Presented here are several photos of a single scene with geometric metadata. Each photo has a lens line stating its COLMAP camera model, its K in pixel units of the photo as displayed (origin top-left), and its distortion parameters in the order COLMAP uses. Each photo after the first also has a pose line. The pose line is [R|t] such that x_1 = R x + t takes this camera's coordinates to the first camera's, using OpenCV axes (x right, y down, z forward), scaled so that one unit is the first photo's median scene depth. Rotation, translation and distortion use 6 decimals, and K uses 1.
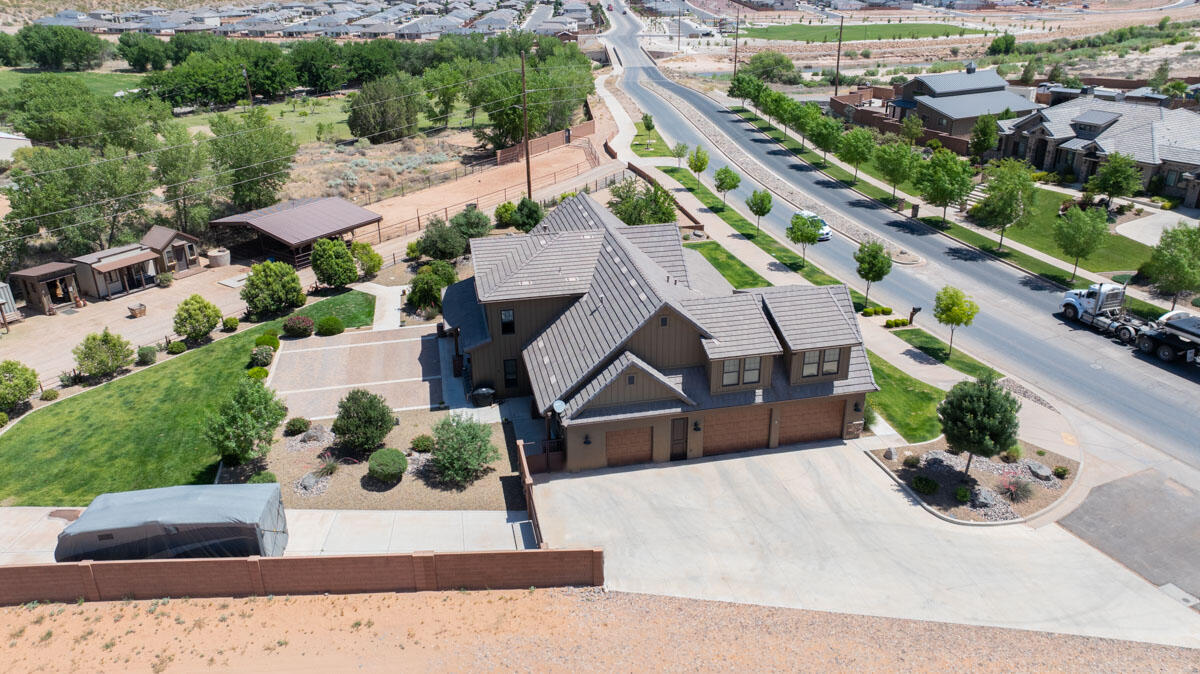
lens RADIAL K [[842.8, 0, 606.0], [0, 842.8, 335.1], [0, 0, 1]] dist [-0.035141, 0.030693]
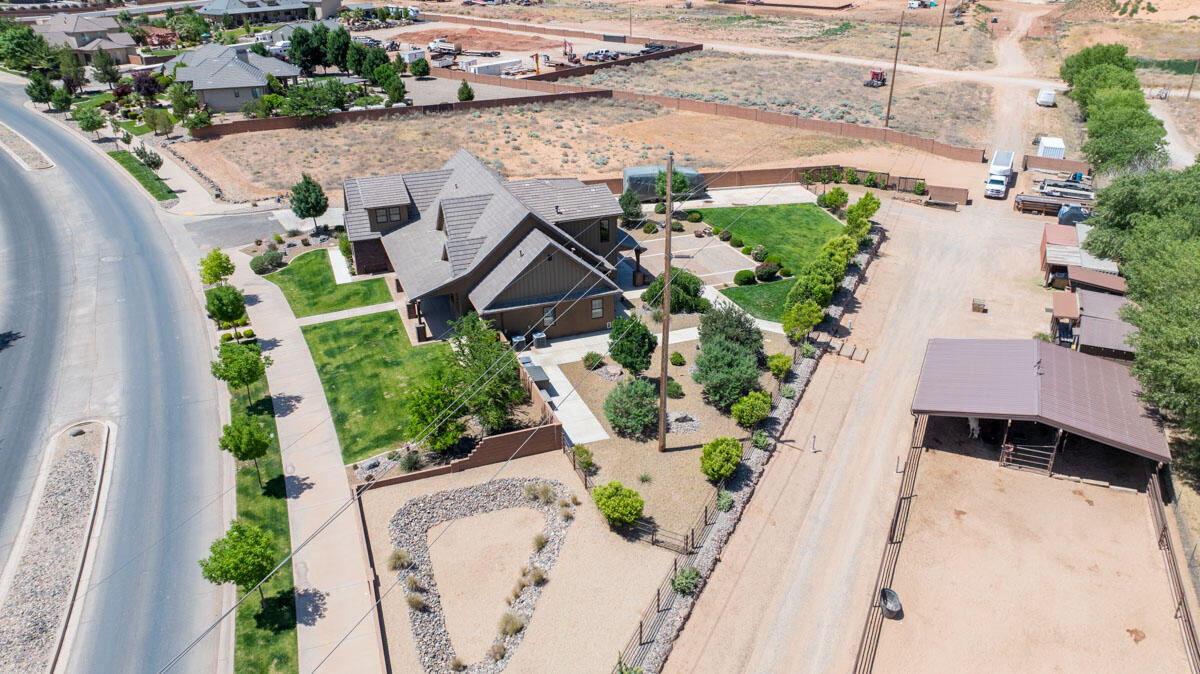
lens RADIAL K [[842.8, 0, 607.0], [0, 842.8, 334.3], [0, 0, 1]] dist [-0.015631, -0.008720]
pose [[-0.986729, 0.088329, -0.136250, 0.035602], [-0.044347, 0.660604, 0.749423, -1.042433], [0.156203, 0.745520, -0.647920, 2.251310]]
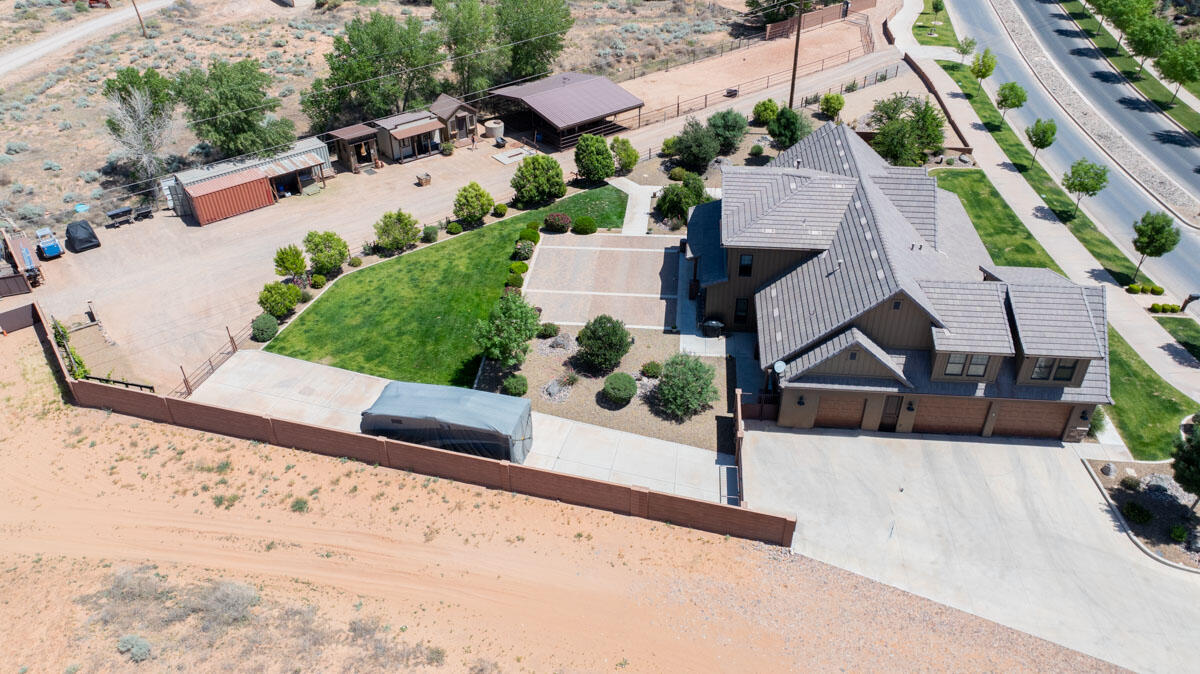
lens RADIAL K [[842.8, 0, 606.0], [0, 842.8, 335.1], [0, 0, 1]] dist [-0.035141, 0.030693]
pose [[0.951985, 0.173660, -0.252123, -0.003111], [-0.120405, 0.969563, 0.213193, -0.136699], [0.281472, -0.172599, 0.943919, -0.057957]]
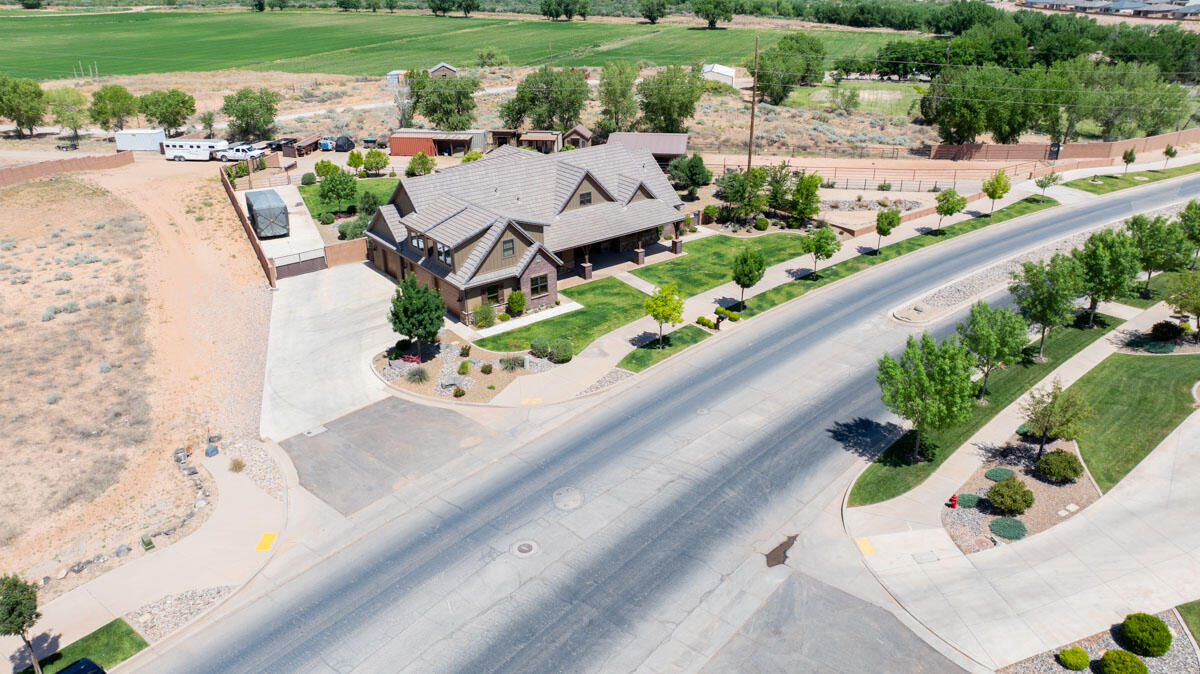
lens RADIAL K [[835.0, 0, 607.0], [0, 835.0, 337.4], [0, 0, 1]] dist [-0.007874, -0.004300]
pose [[0.442196, 0.385857, -0.809677, 1.432237], [-0.361186, 0.902908, 0.233030, -0.244344], [0.820980, 0.189399, 0.538628, 0.448185]]
